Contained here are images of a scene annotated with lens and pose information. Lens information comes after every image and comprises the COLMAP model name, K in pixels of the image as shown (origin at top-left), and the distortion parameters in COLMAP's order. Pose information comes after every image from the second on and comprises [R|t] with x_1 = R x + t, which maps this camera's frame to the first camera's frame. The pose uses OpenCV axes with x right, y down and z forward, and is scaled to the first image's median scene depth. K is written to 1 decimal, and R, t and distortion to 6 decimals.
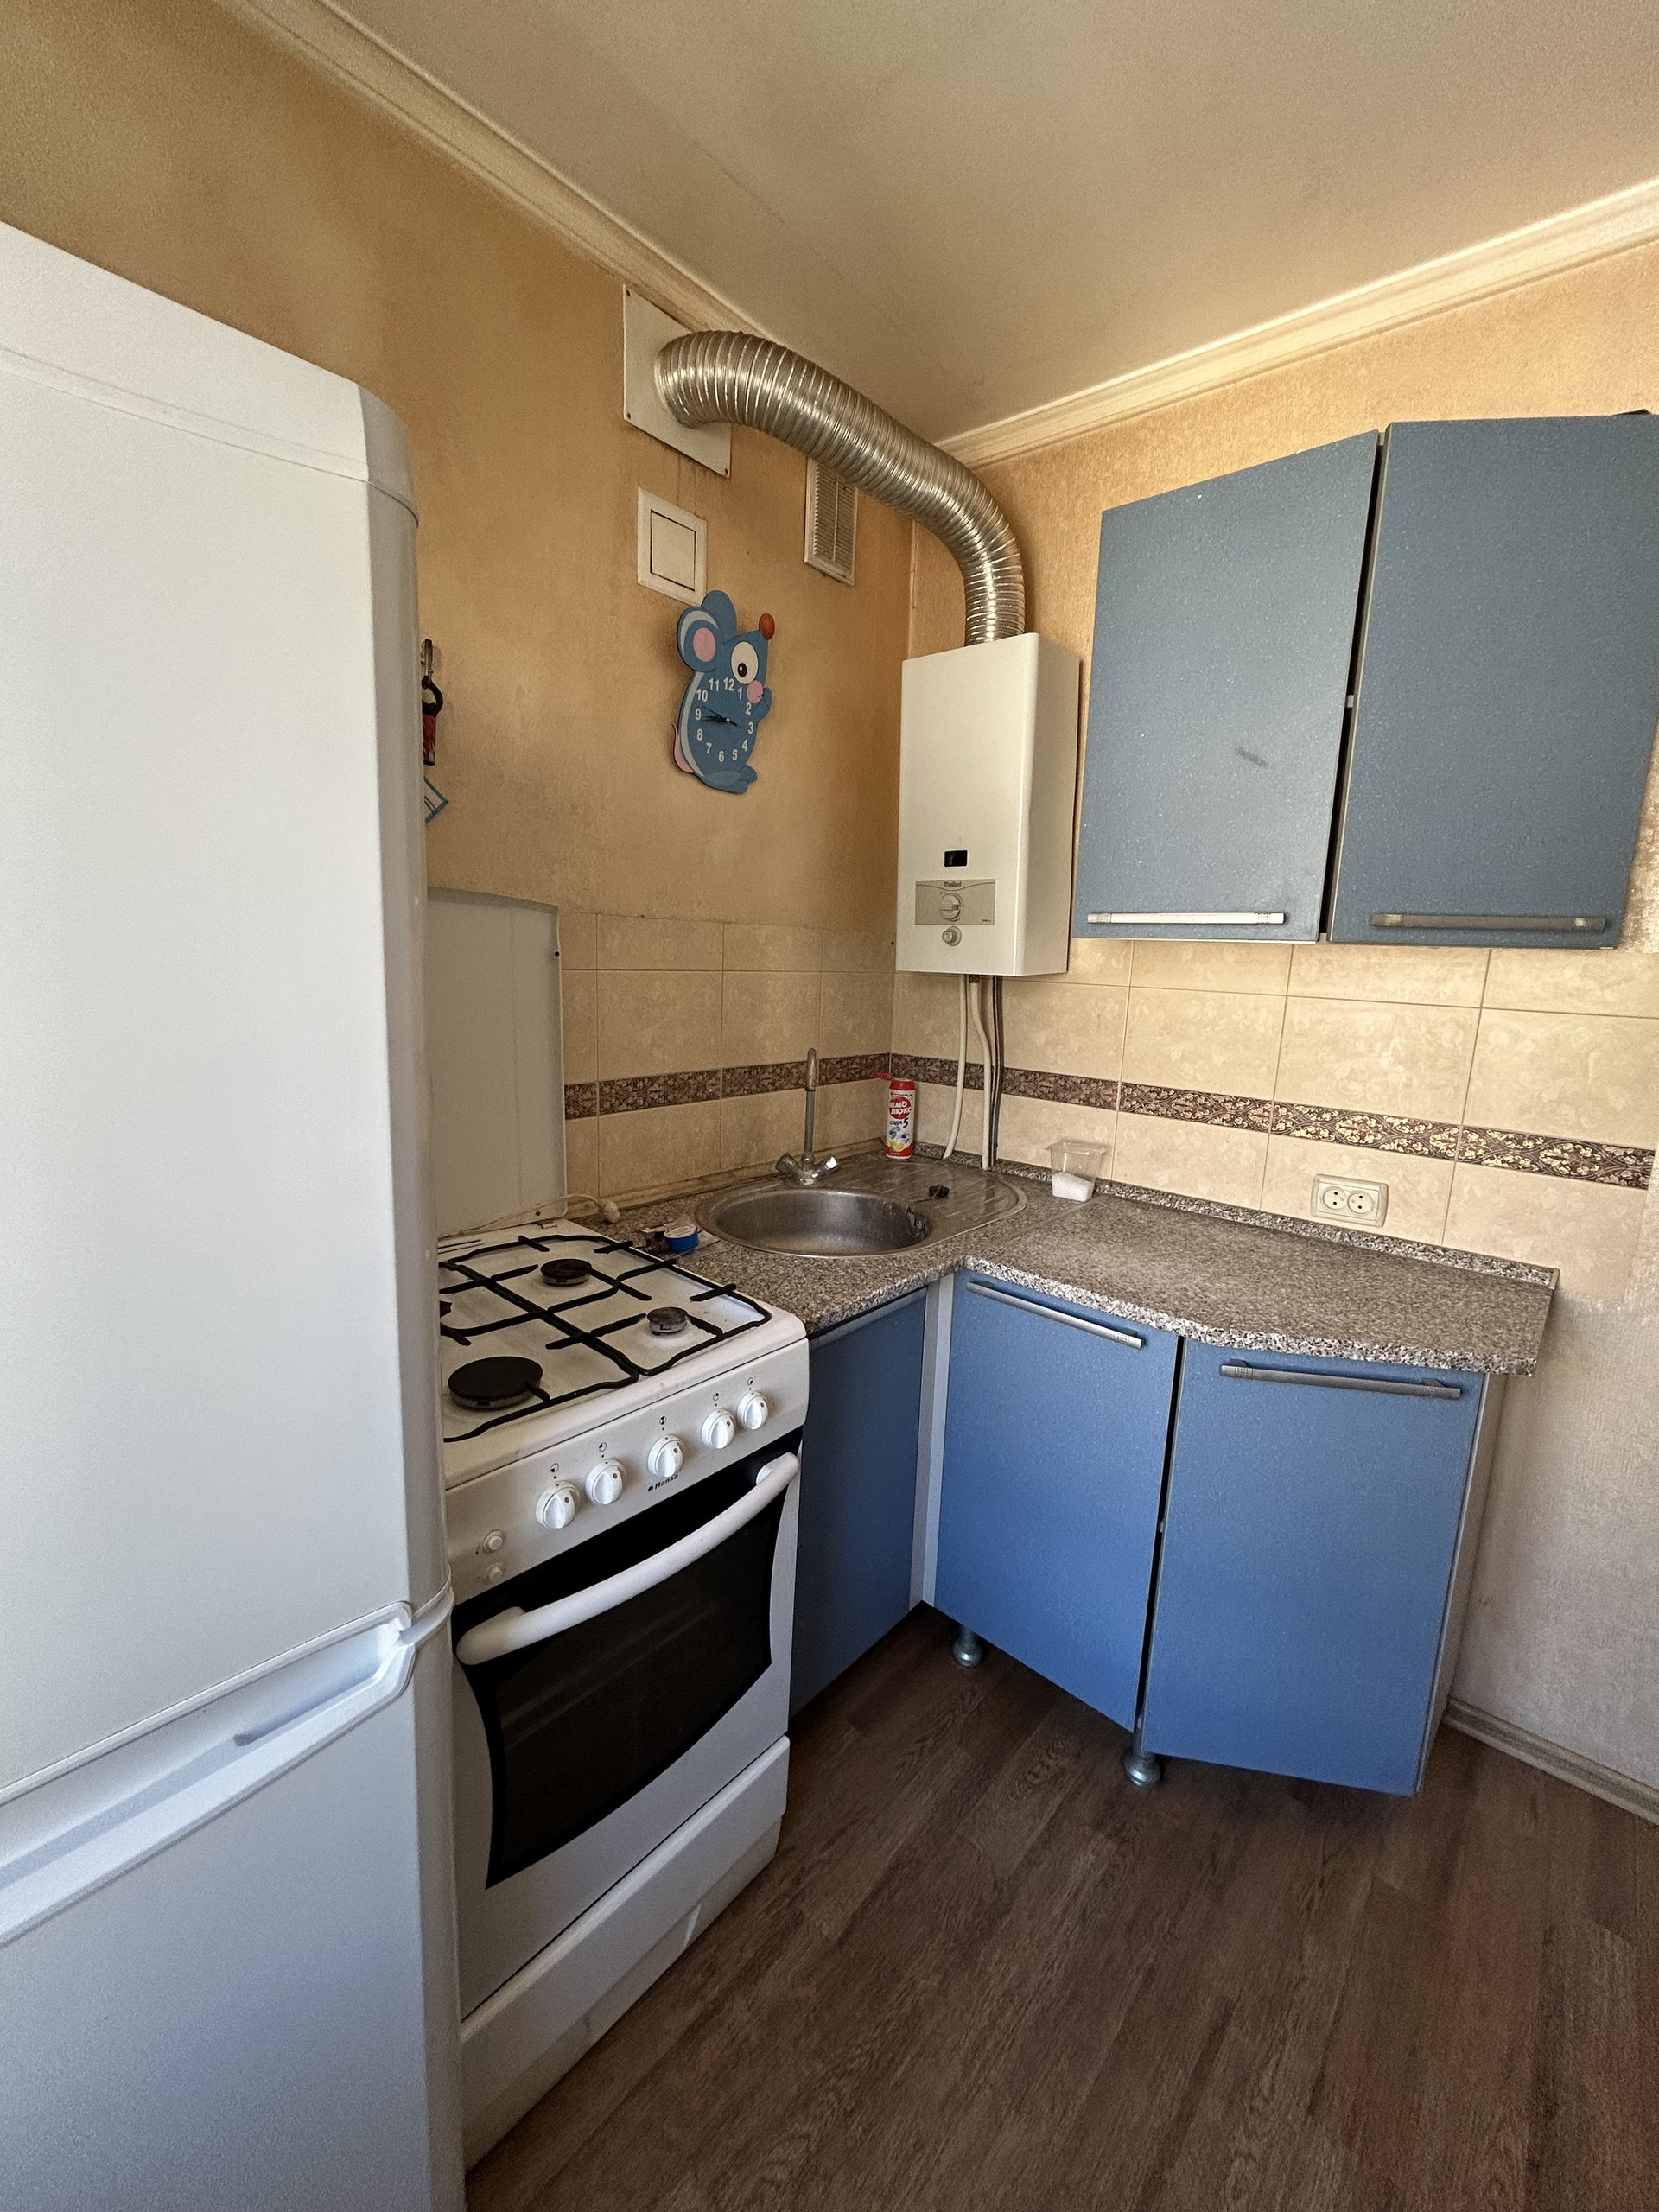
lens RADIAL K [[894.4, 0, 833.1], [0, 894.4, 1099.7], [0, 0, 1]] dist [-0.003588, -0.000567]
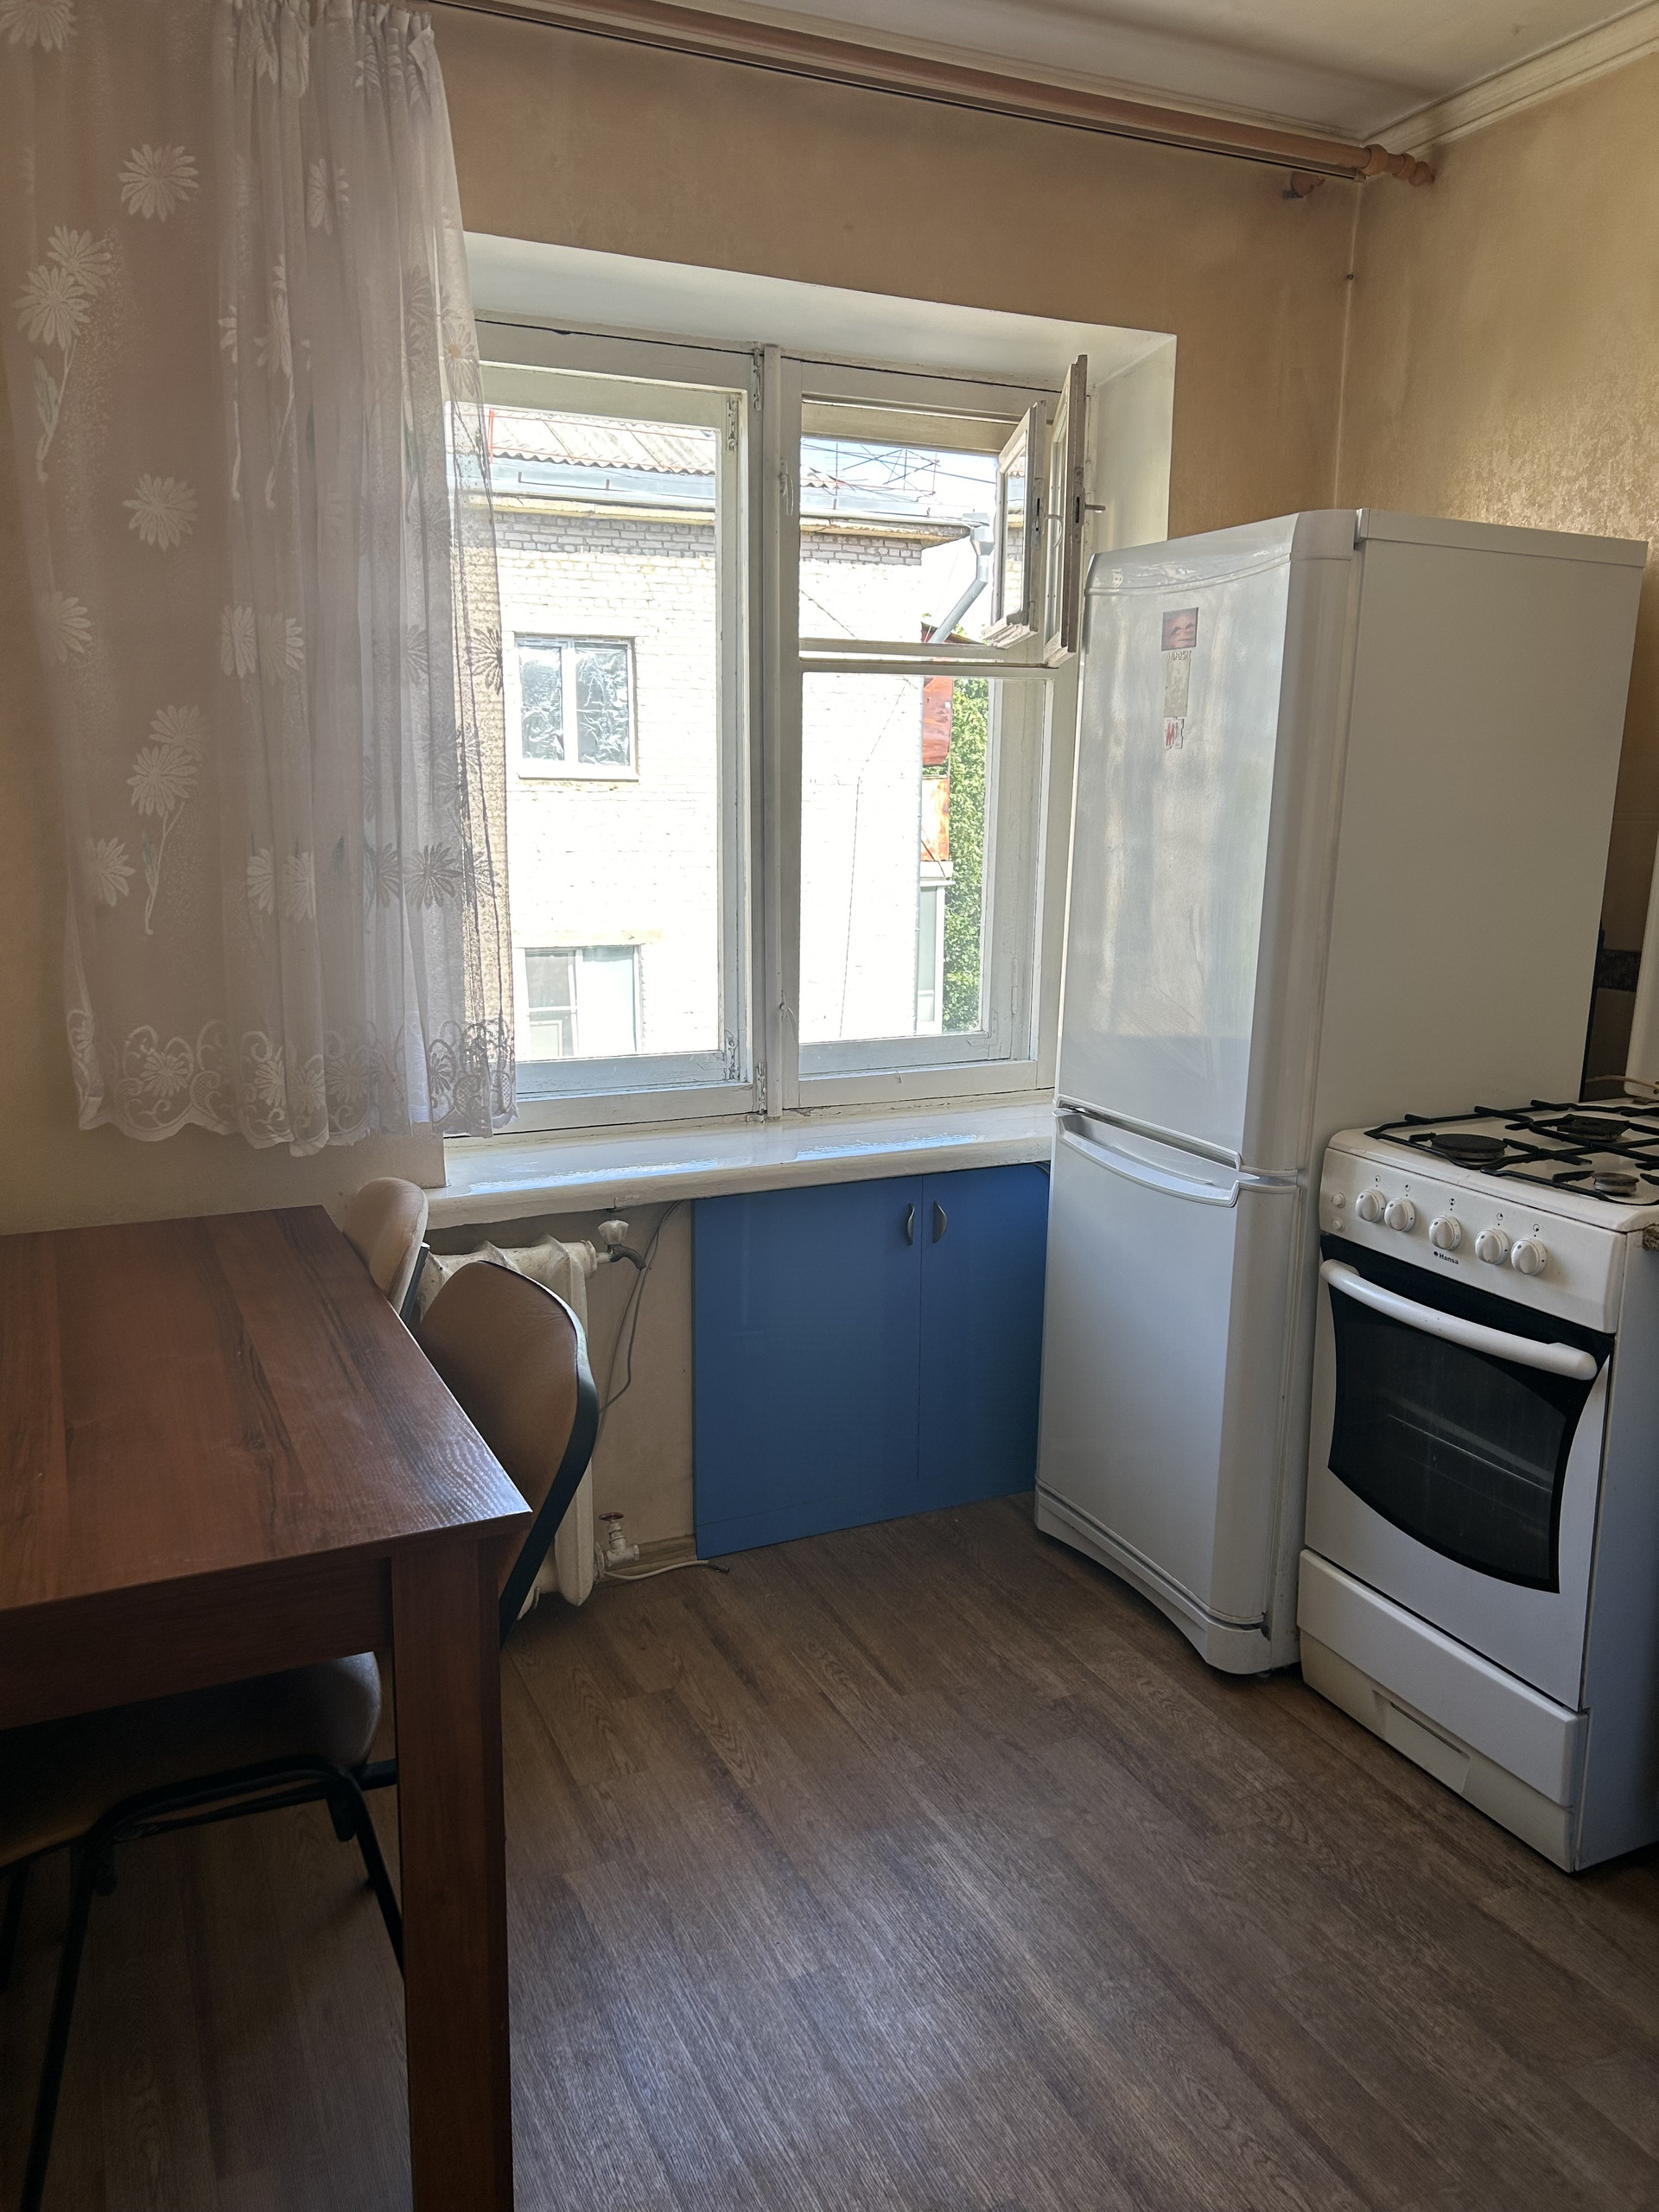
lens RADIAL K [[1658.2, 0, 829.2], [0, 1658.2, 1110.2], [0, 0, 1]] dist [-0.000318, -0.000238]
pose [[-0.405512, 0.141863, -0.903015, 1.865992], [-0.171757, 0.958463, 0.227703, -0.102403], [0.897808, 0.247435, -0.364302, 0.926138]]
